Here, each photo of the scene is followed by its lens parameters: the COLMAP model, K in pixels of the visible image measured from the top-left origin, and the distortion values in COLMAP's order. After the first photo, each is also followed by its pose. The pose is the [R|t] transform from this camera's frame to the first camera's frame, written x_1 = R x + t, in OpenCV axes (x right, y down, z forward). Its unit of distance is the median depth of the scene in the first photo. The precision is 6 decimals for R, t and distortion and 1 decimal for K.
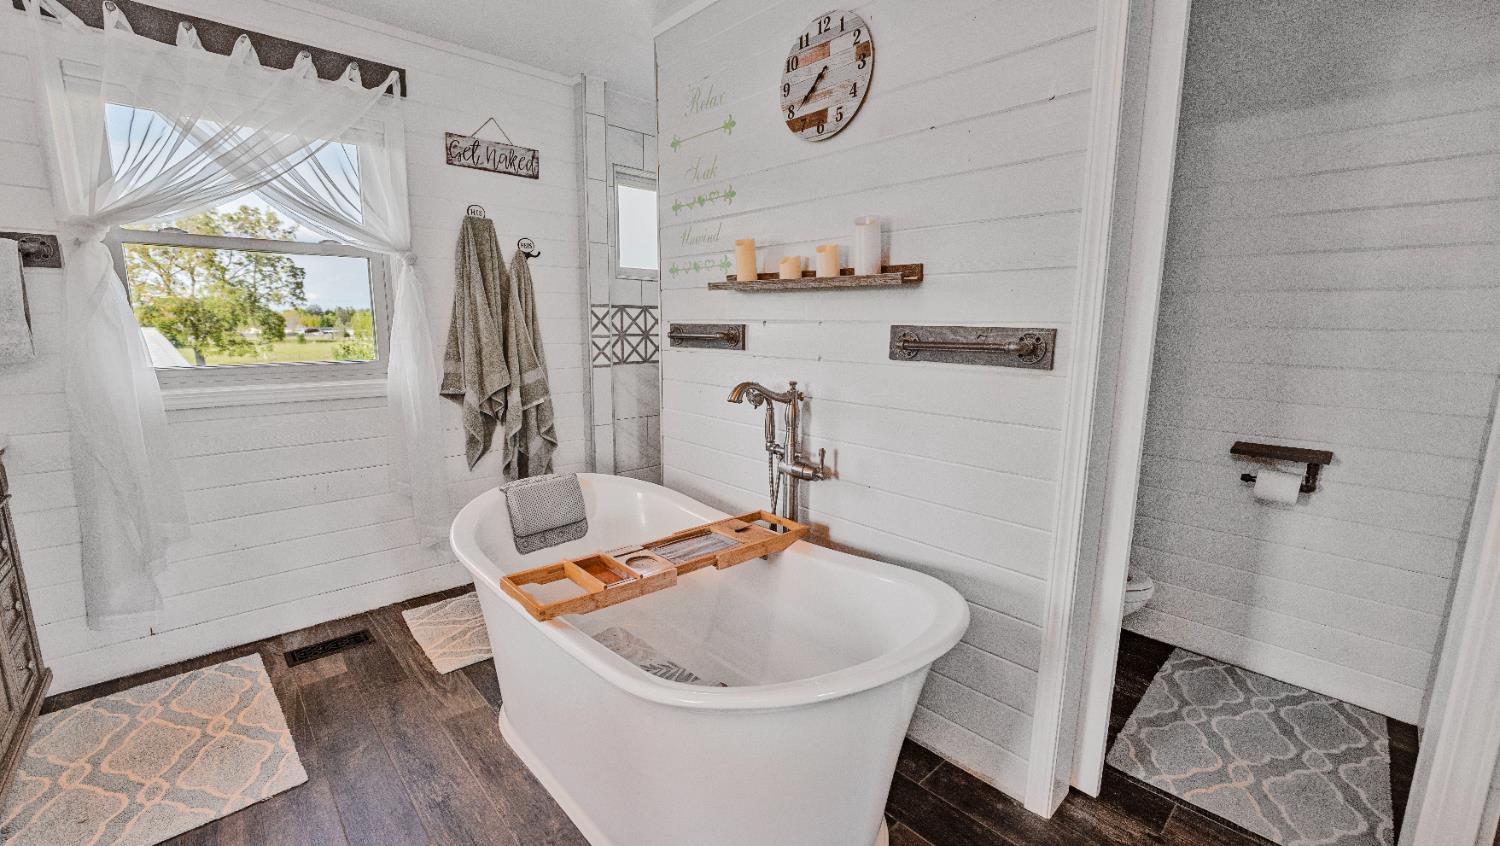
lens RADIAL K [[614.1, 0, 750.0], [0, 614.1, 423.0], [0, 0, 1]] dist [-0.018971, 0.005520]
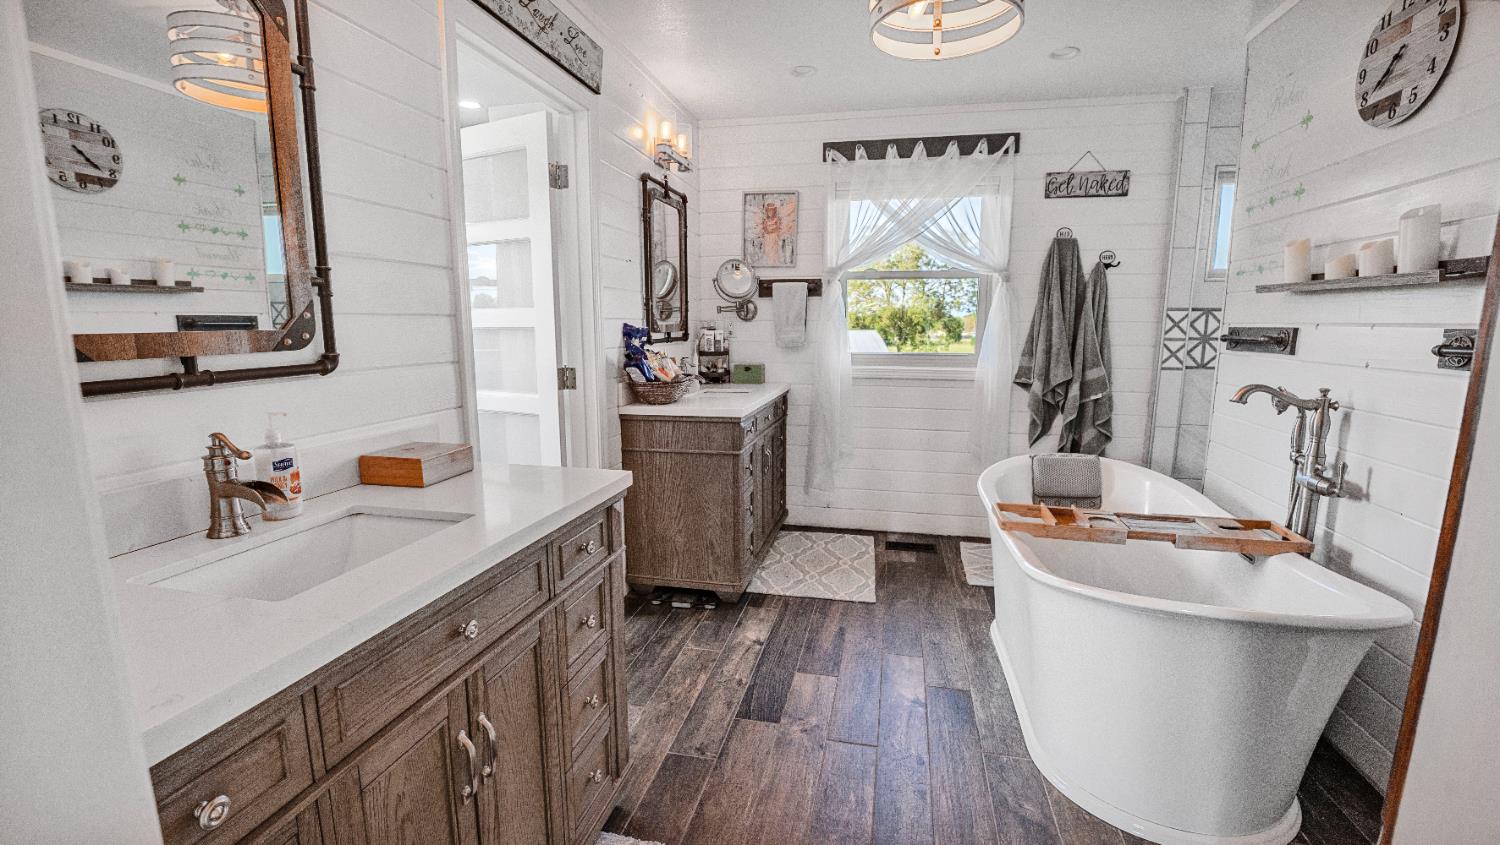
lens RADIAL K [[635.9, 0, 750.0], [0, 635.9, 422.5], [0, 0, 1]] dist [-0.015588, 0.000343]
pose [[0.566361, 0.120864, -0.815246, 0.319716], [-0.131377, 0.989779, 0.055471, 0.040784], [0.813618, 0.075688, 0.576452, -0.232252]]
